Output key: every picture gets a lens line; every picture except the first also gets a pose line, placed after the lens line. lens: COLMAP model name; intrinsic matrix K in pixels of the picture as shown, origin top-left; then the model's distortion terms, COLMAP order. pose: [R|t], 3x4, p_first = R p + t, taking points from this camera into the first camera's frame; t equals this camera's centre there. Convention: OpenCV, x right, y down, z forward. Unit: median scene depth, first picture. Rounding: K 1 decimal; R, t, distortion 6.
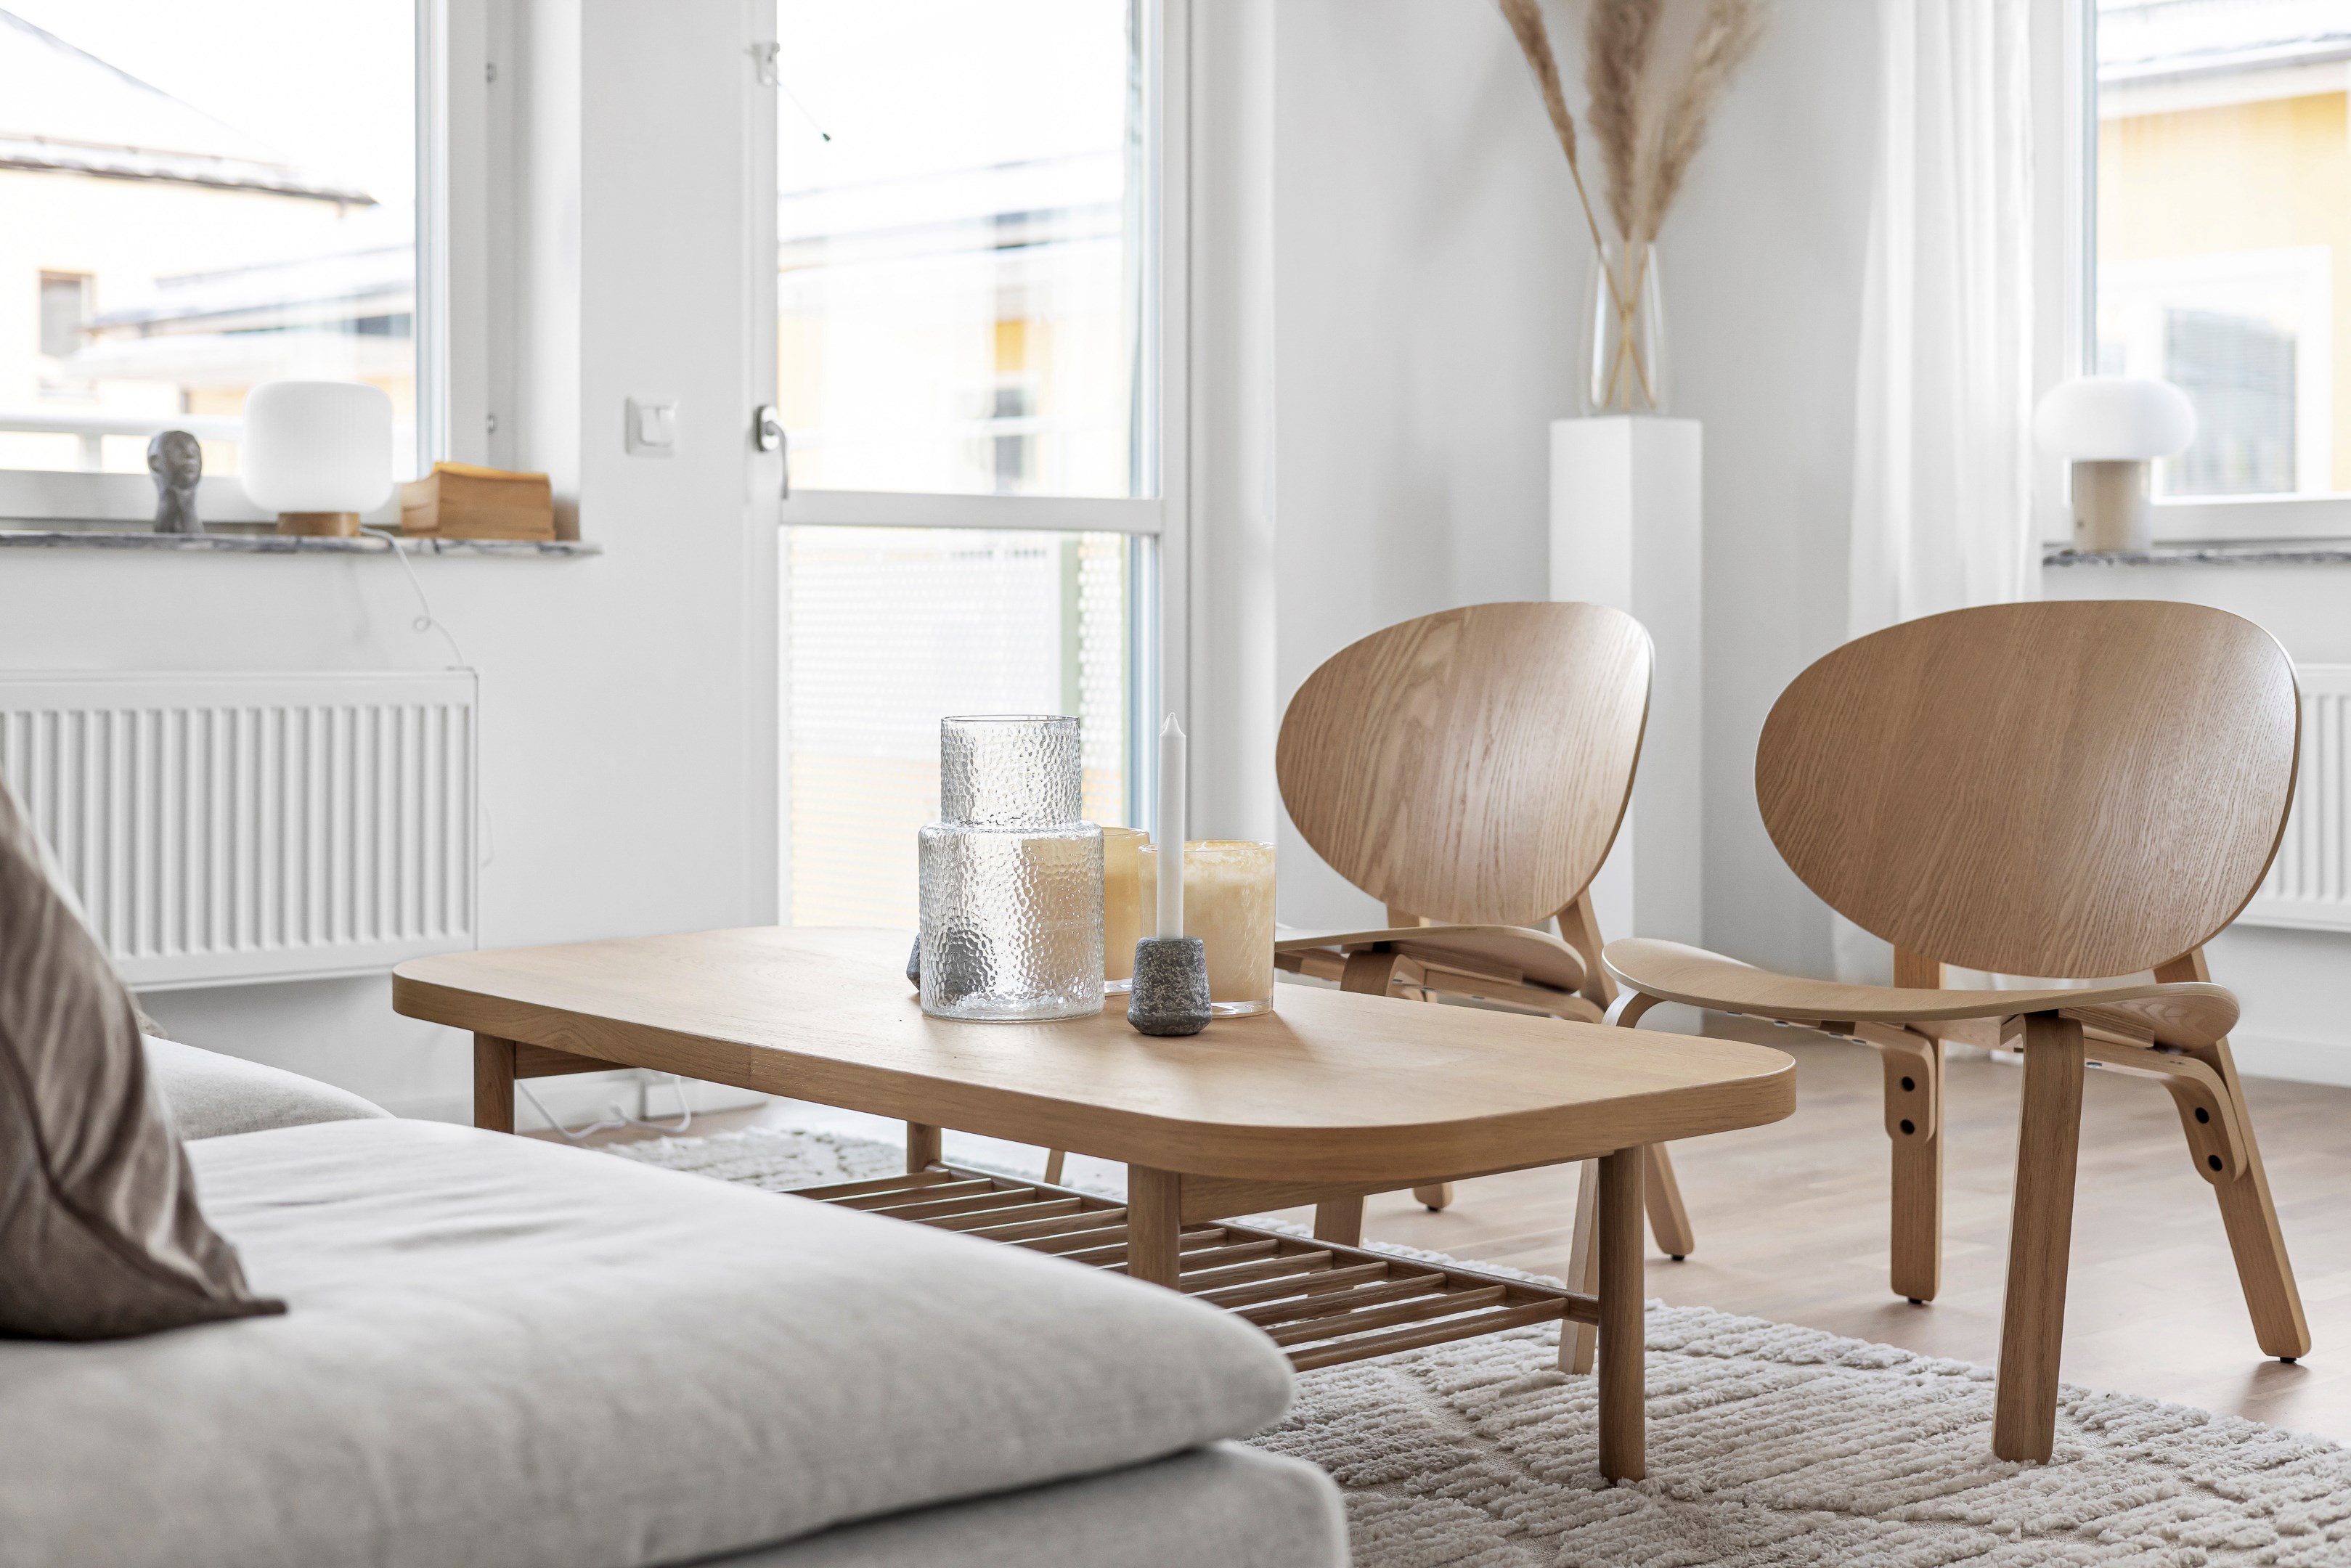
lens RADIAL K [[3357.6, 0, 1175.5], [0, 3357.6, 784.0], [0, 0, 1]] dist [-0.179879, -0.027518]
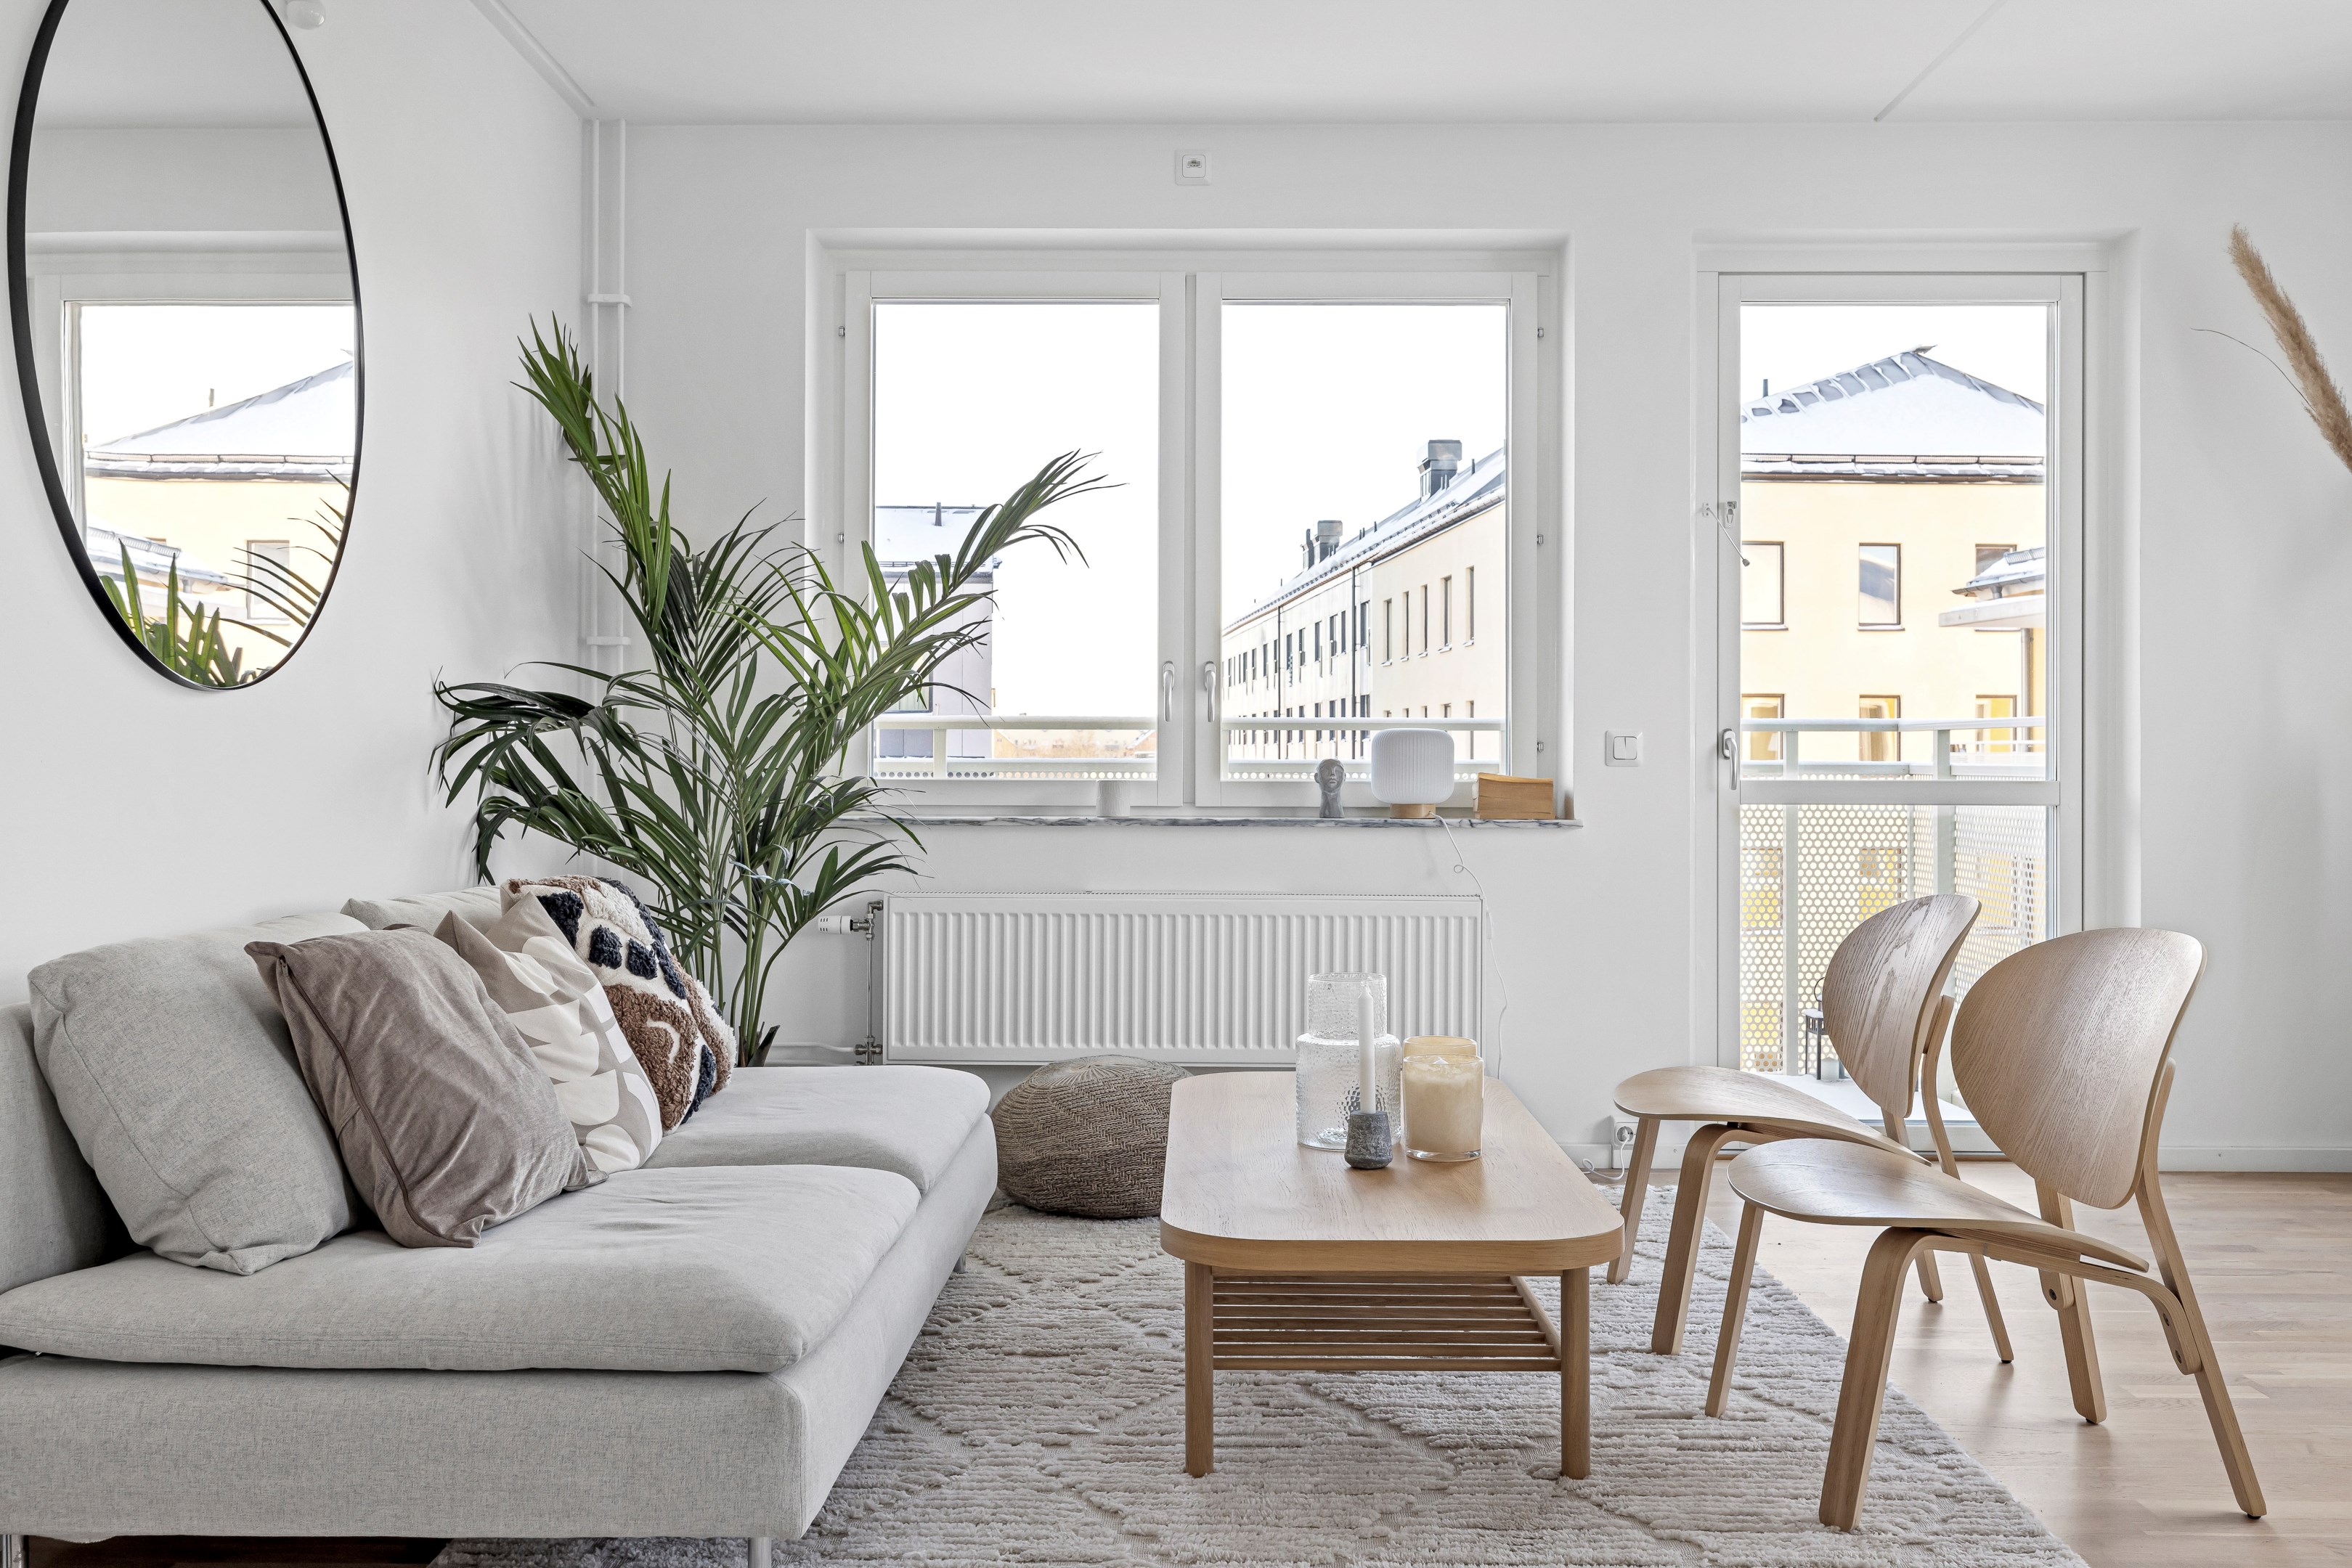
lens RADIAL K [[2230.8, 0, 1176.4], [0, 2230.8, 739.5], [0, 0, 1]] dist [-0.005853, -0.000908]
pose [[0.750386, -0.006122, -0.660972, 0.435899], [-0.030206, 0.998595, -0.043542, -0.060065], [0.660310, 0.052639, 0.749146, 0.021420]]
